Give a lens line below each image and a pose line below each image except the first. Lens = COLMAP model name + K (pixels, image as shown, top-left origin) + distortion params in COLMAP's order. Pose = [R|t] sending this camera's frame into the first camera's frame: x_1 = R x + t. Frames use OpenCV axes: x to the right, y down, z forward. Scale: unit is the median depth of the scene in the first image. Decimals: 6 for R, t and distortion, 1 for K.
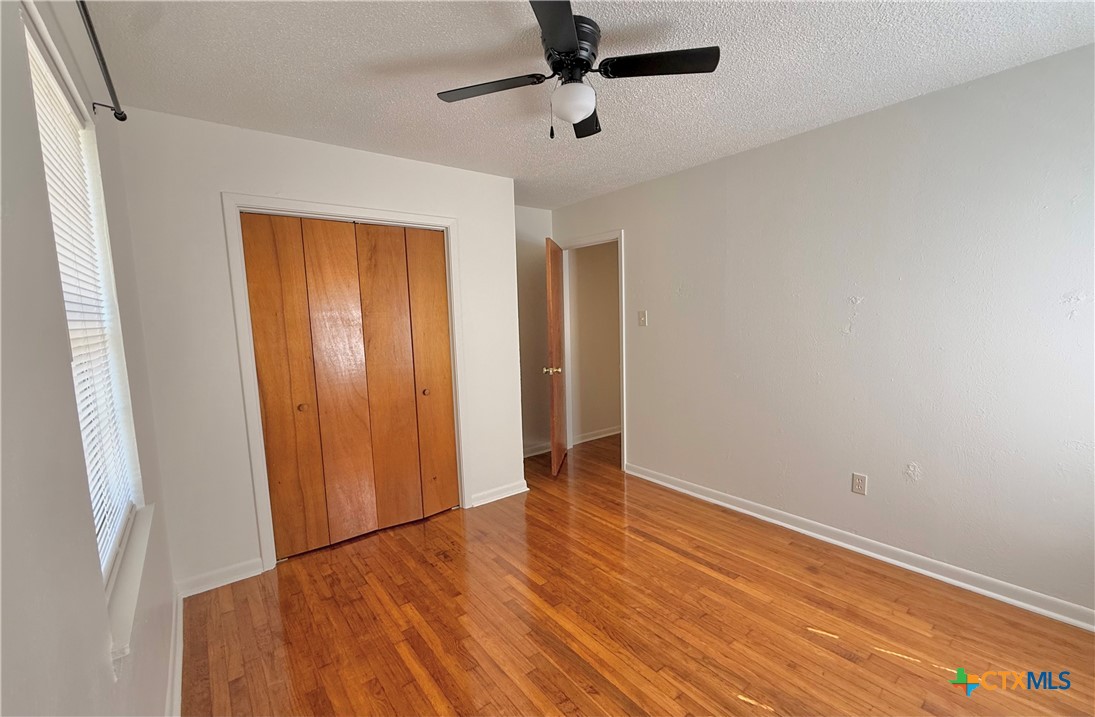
lens RADIAL K [[459.0, 0, 547.5], [0, 459.0, 358.5], [0, 0, 1]] dist [0.000029, 0.000010]
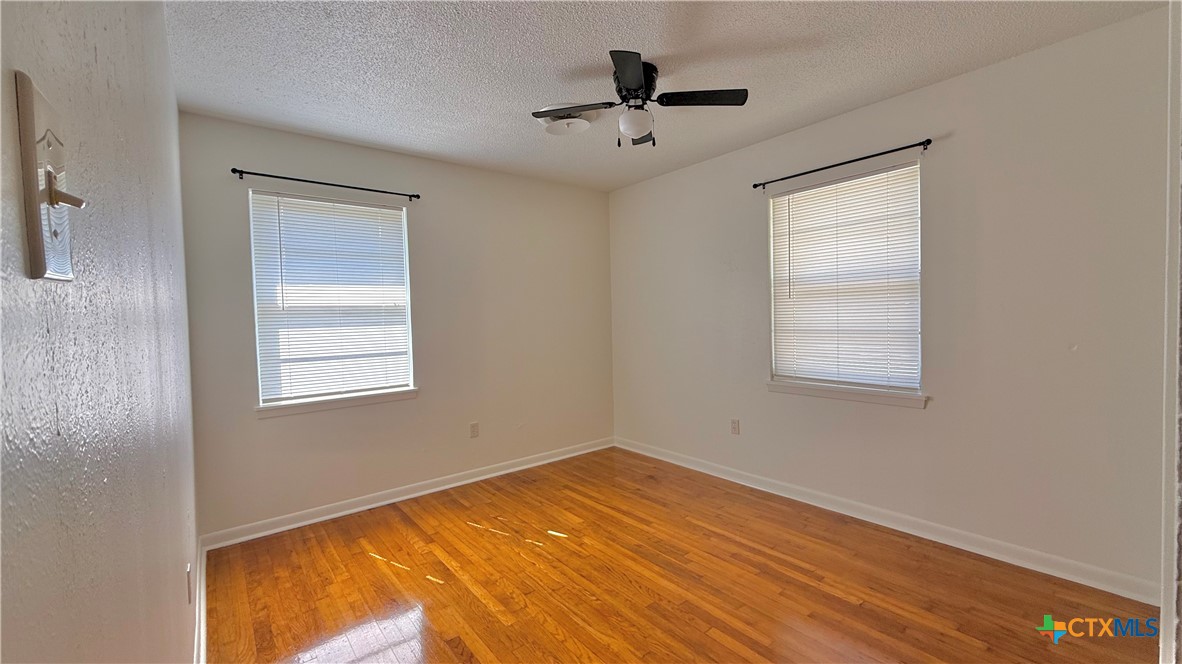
lens RADIAL K [[474.2, 0, 591.0], [0, 474.2, 332.0], [0, 0, 1]] dist [0.000699, 0.000403]
pose [[-0.998075, 0.056329, -0.025952, 0.218719], [0.052244, 0.989106, 0.137624, -0.133461], [0.033421, 0.136003, -0.990145, 2.074495]]
